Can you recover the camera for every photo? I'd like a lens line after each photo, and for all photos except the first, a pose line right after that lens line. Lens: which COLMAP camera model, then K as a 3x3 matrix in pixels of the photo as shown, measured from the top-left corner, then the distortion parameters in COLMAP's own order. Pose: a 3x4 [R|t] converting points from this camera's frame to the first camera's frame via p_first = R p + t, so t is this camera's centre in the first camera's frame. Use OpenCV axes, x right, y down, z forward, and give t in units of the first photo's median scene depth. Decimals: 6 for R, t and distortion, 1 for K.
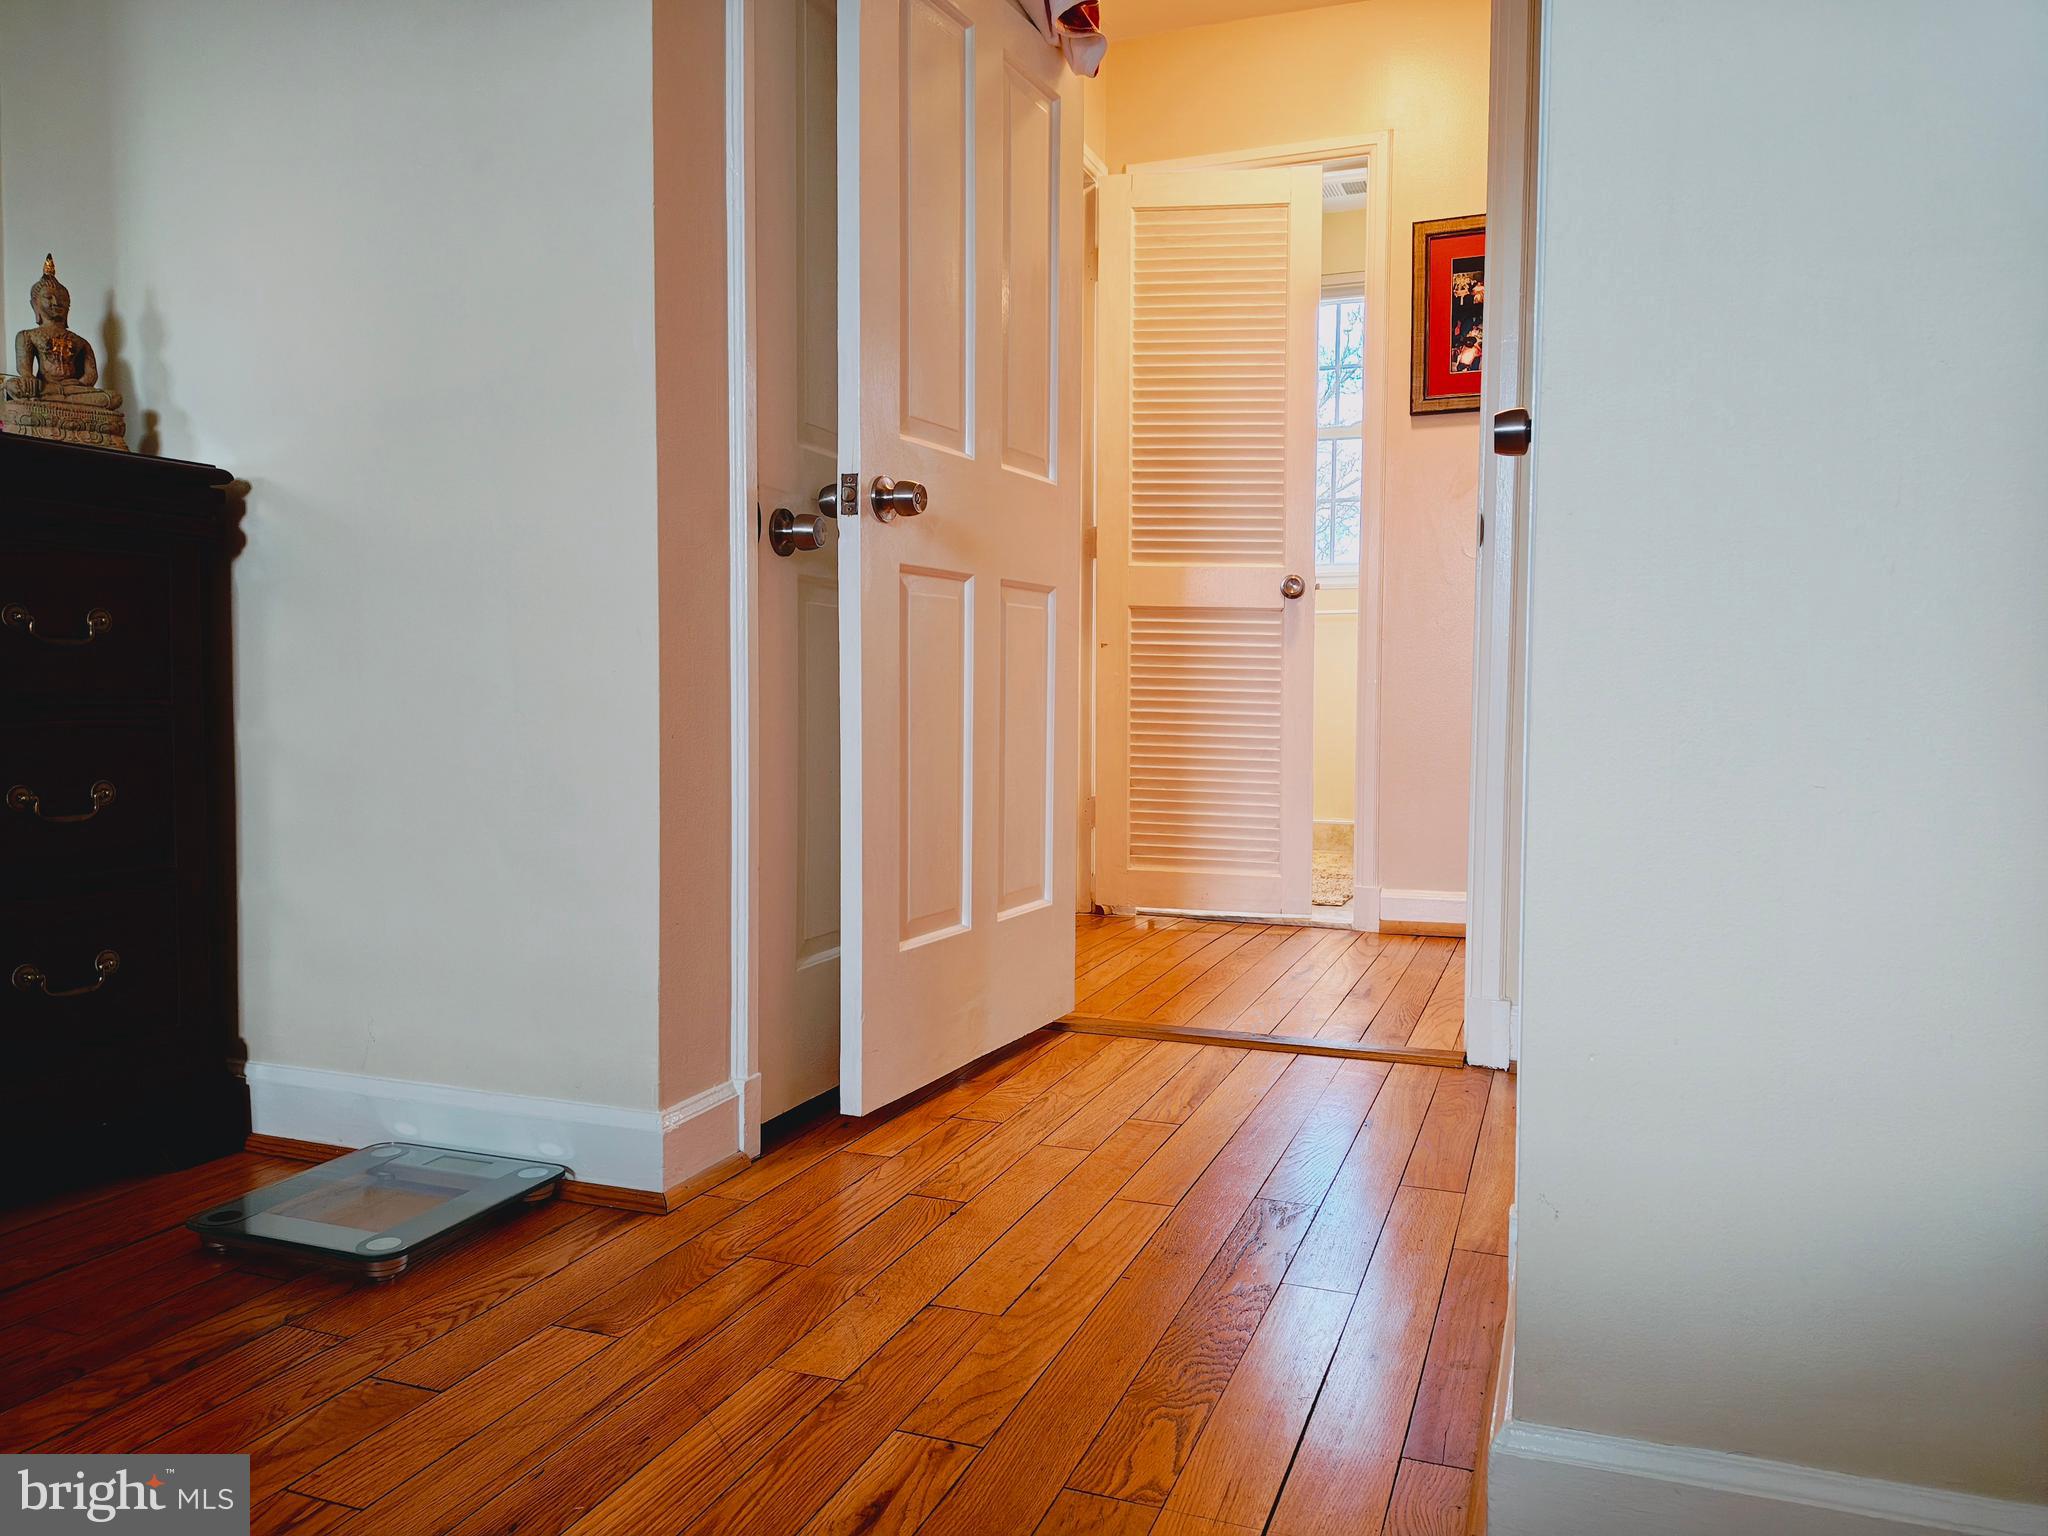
lens RADIAL K [[1477.0, 0, 1036.2], [0, 1477.0, 761.8], [0, 0, 1]] dist [0.071204, -0.104164]
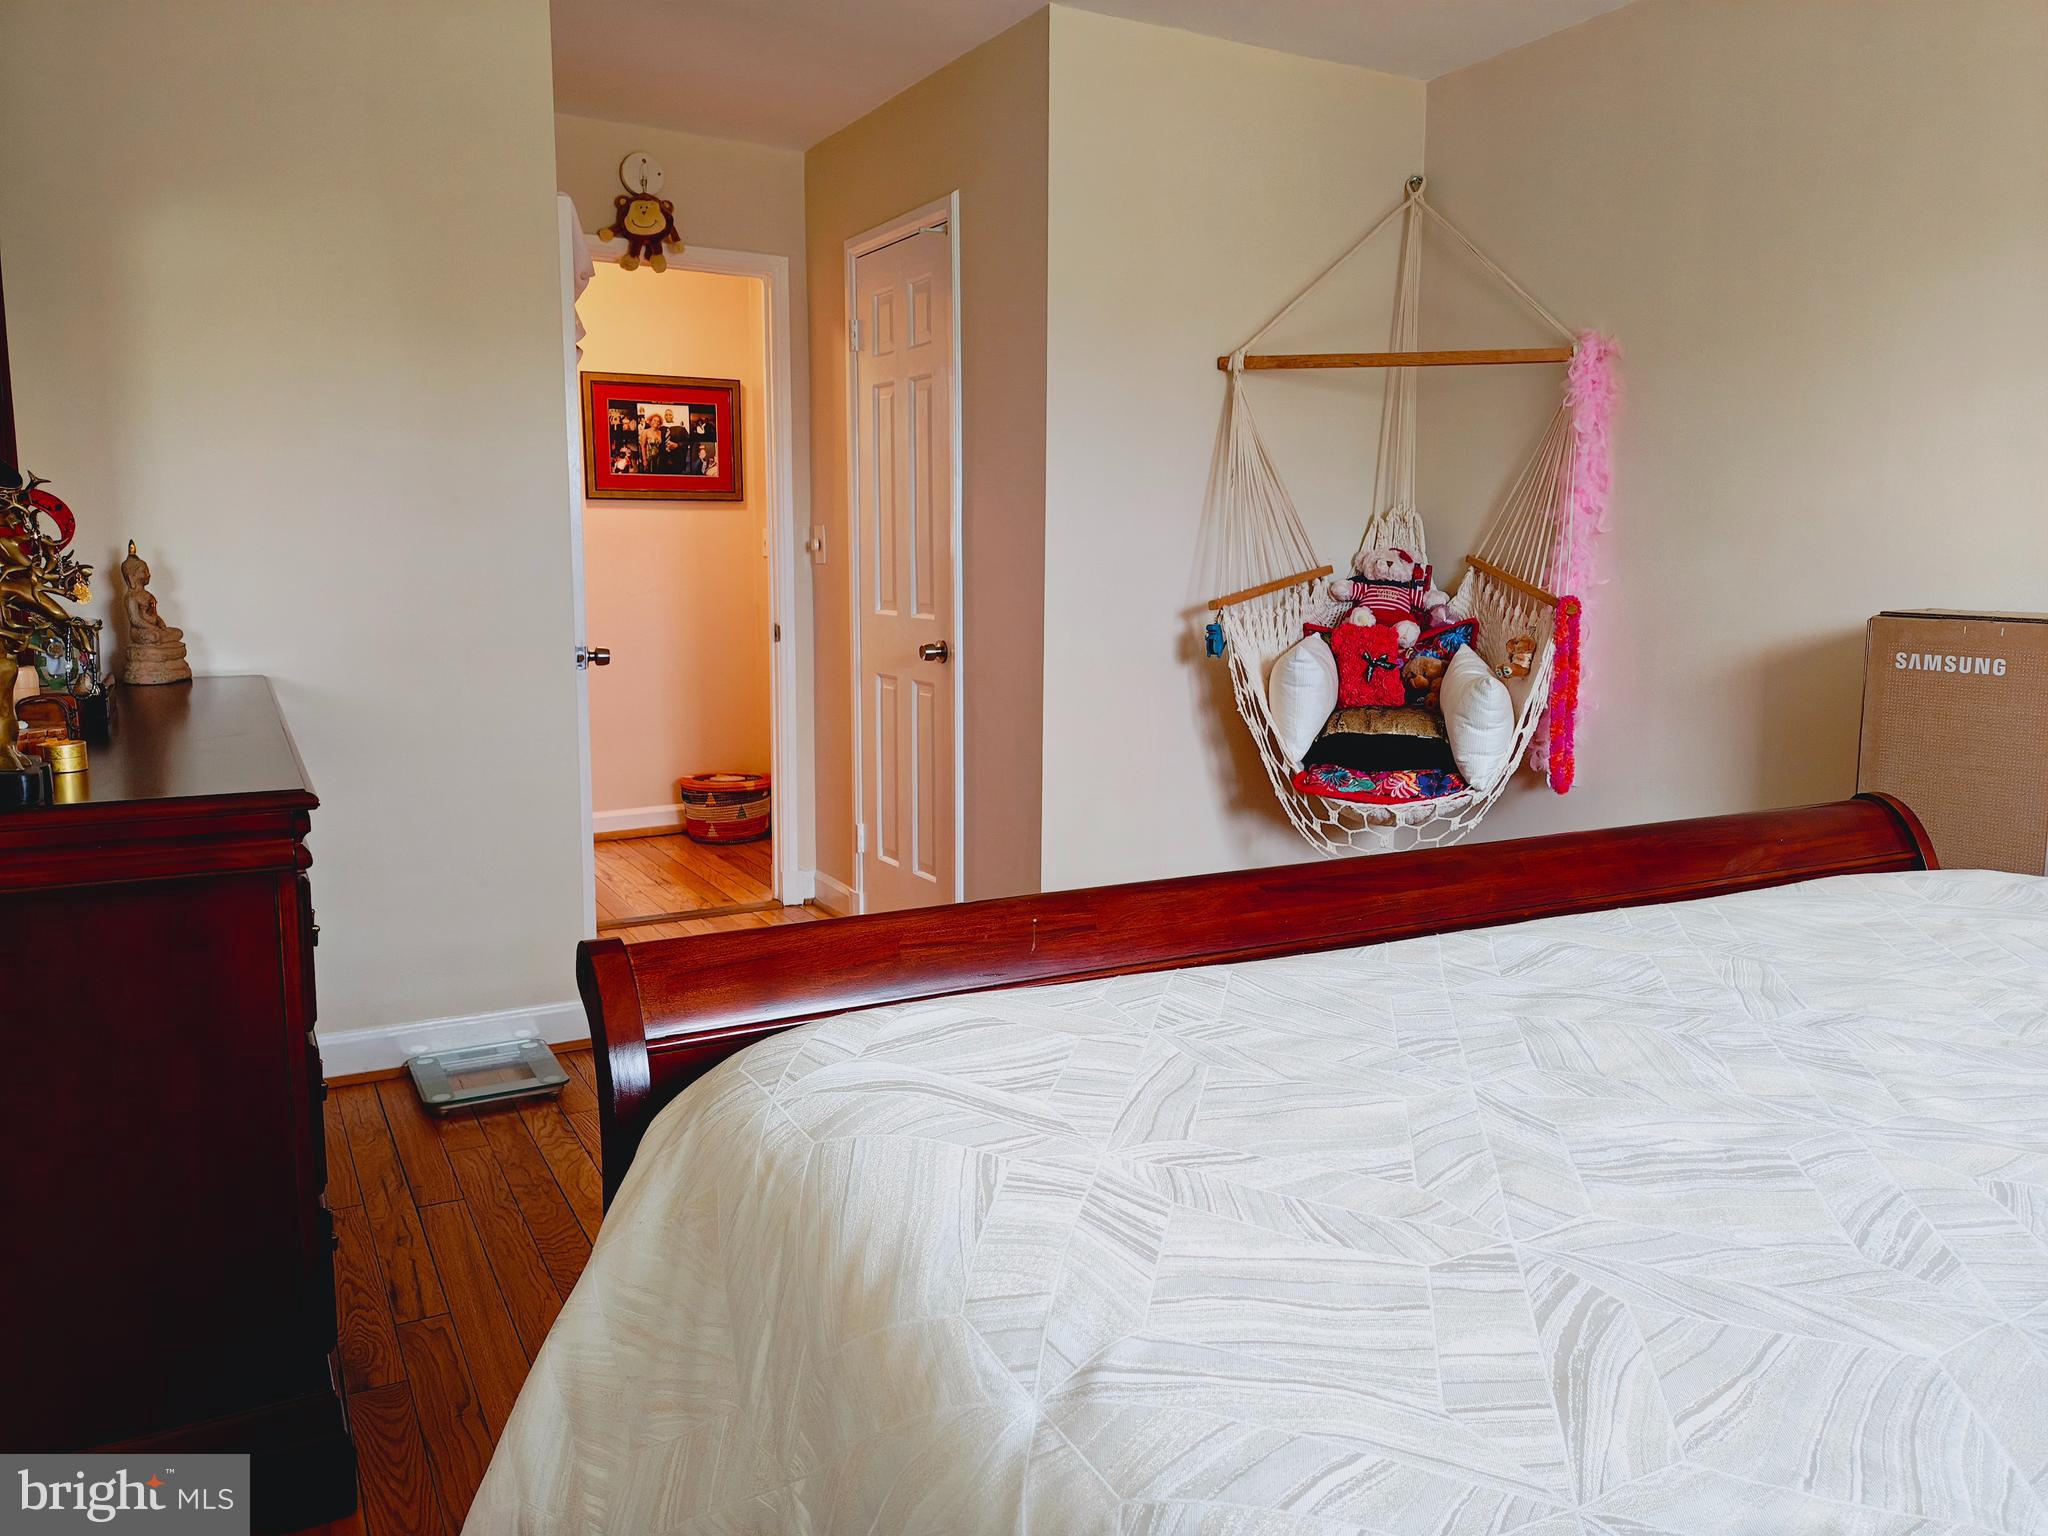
lens RADIAL K [[1477.0, 0, 1036.2], [0, 1477.0, 761.8], [0, 0, 1]] dist [0.071204, -0.104164]
pose [[0.643758, -0.116225, 0.756351, -0.635985], [0.033247, 0.991713, 0.124095, -0.143168], [-0.764507, -0.054741, 0.642287, -0.336428]]
